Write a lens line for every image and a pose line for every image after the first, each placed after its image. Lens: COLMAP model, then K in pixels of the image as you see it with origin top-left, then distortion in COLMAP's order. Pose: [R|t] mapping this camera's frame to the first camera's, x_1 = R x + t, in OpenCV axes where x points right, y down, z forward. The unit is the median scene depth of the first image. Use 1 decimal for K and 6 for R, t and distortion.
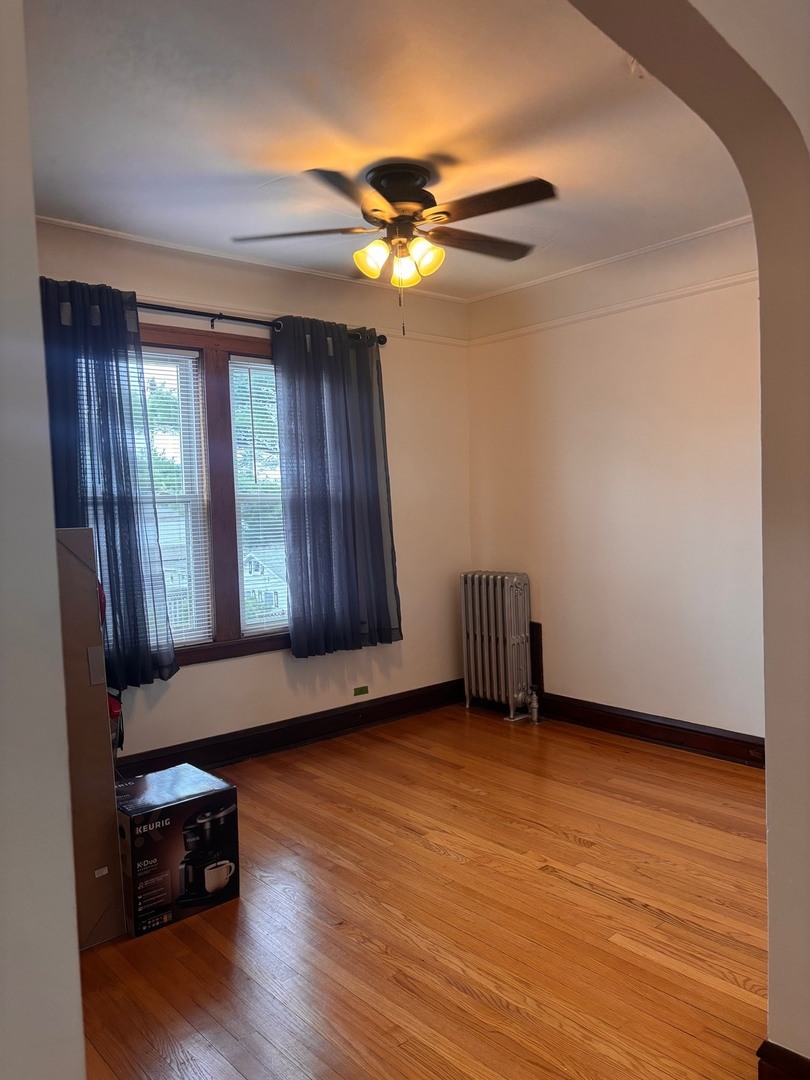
lens RADIAL K [[811.7, 0, 398.7], [0, 811.7, 544.5], [0, 0, 1]] dist [0.007306, -0.002755]
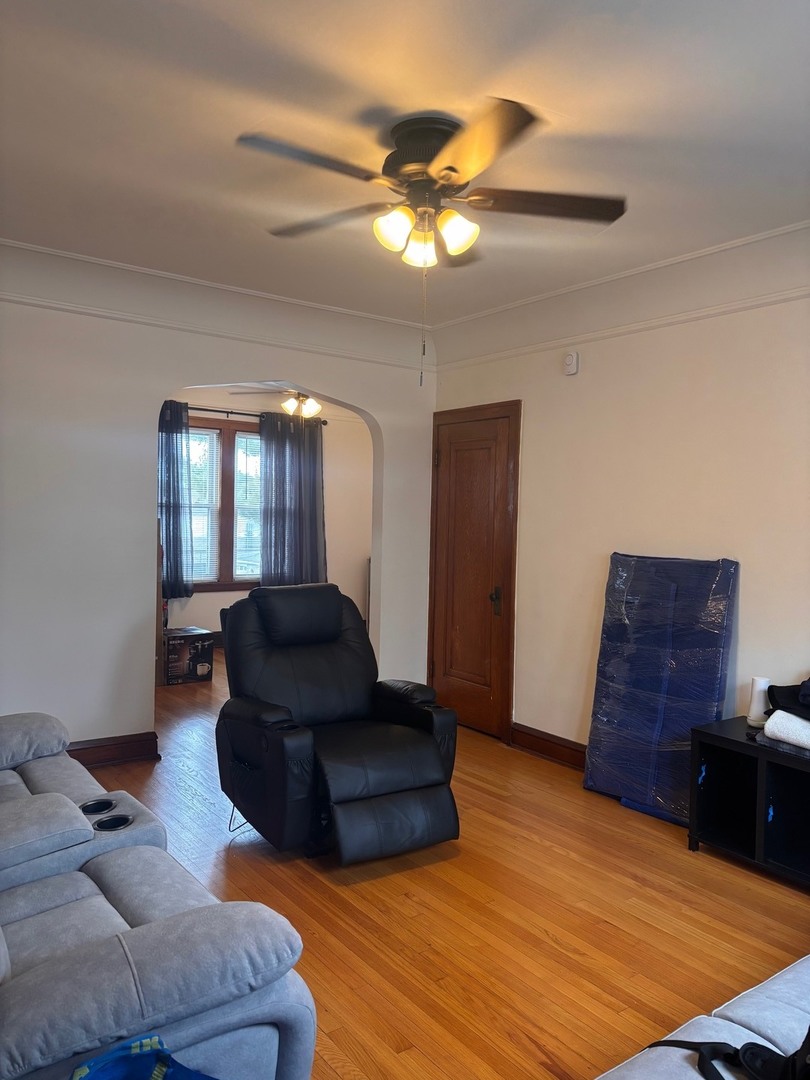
lens RADIAL K [[811.7, 0, 411.4], [0, 811.7, 539.9], [0, 0, 1]] dist [0.007306, -0.002755]
pose [[0.996827, 0.062084, -0.049806, 0.333107], [-0.062927, 0.997897, -0.015531, 0.024594], [0.048737, 0.018616, 0.998638, -0.932329]]
